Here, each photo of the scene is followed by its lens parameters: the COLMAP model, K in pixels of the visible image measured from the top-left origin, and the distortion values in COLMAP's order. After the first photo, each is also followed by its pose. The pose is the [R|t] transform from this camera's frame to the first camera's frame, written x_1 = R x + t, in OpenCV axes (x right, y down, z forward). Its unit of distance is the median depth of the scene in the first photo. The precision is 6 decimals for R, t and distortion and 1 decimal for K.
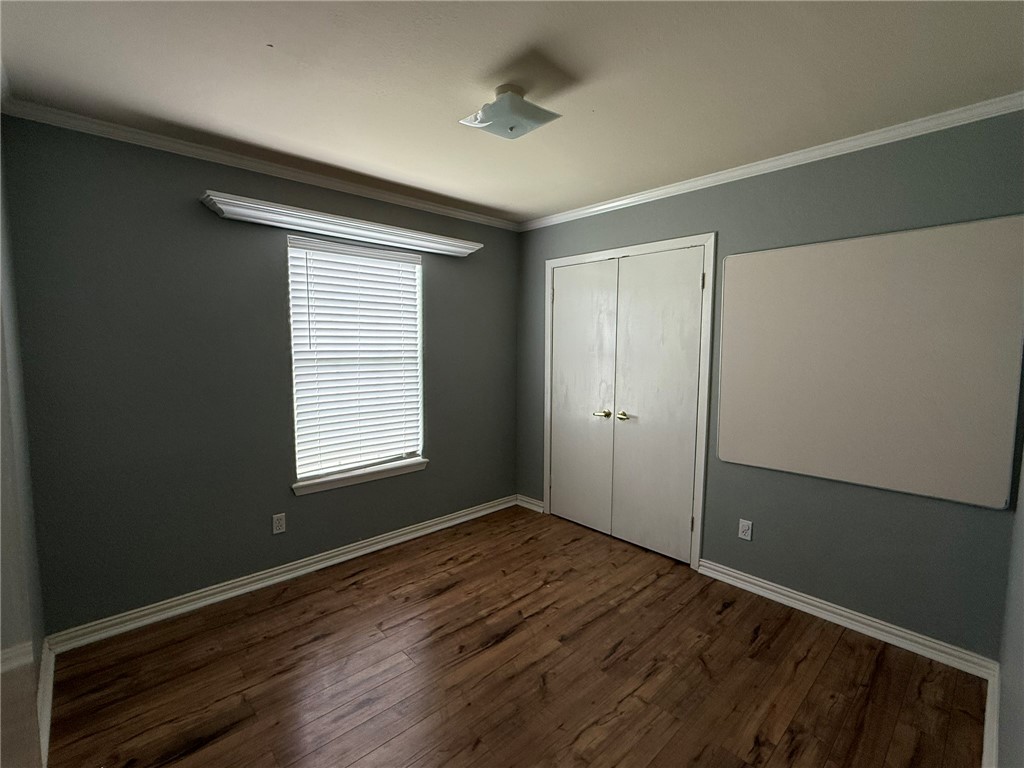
lens RADIAL K [[464.5, 0, 512.0], [0, 464.5, 384.0], [0, 0, 1]] dist [0.004774, 0.000304]
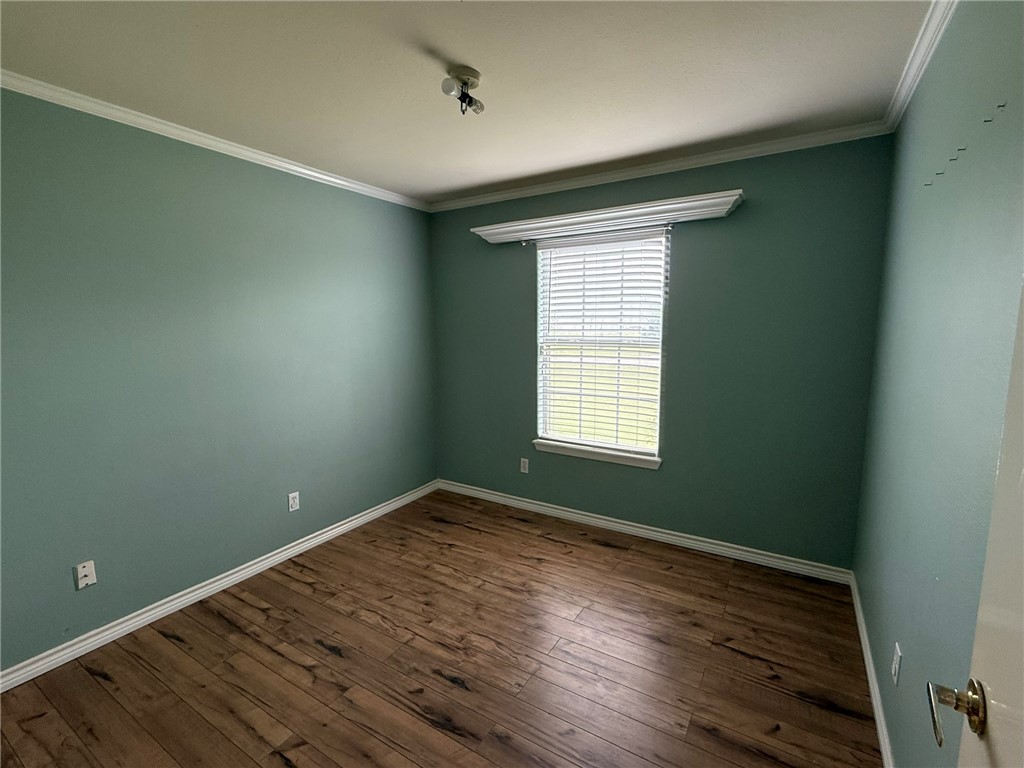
lens RADIAL K [[464.5, 0, 512.0], [0, 464.5, 384.0], [0, 0, 1]] dist [0.004774, 0.000304]
pose [[0.255613, 0.119466, -0.959369, 0.845567], [-0.080783, 0.991505, 0.101944, -0.071148], [0.963398, 0.051442, 0.263093, 0.717082]]
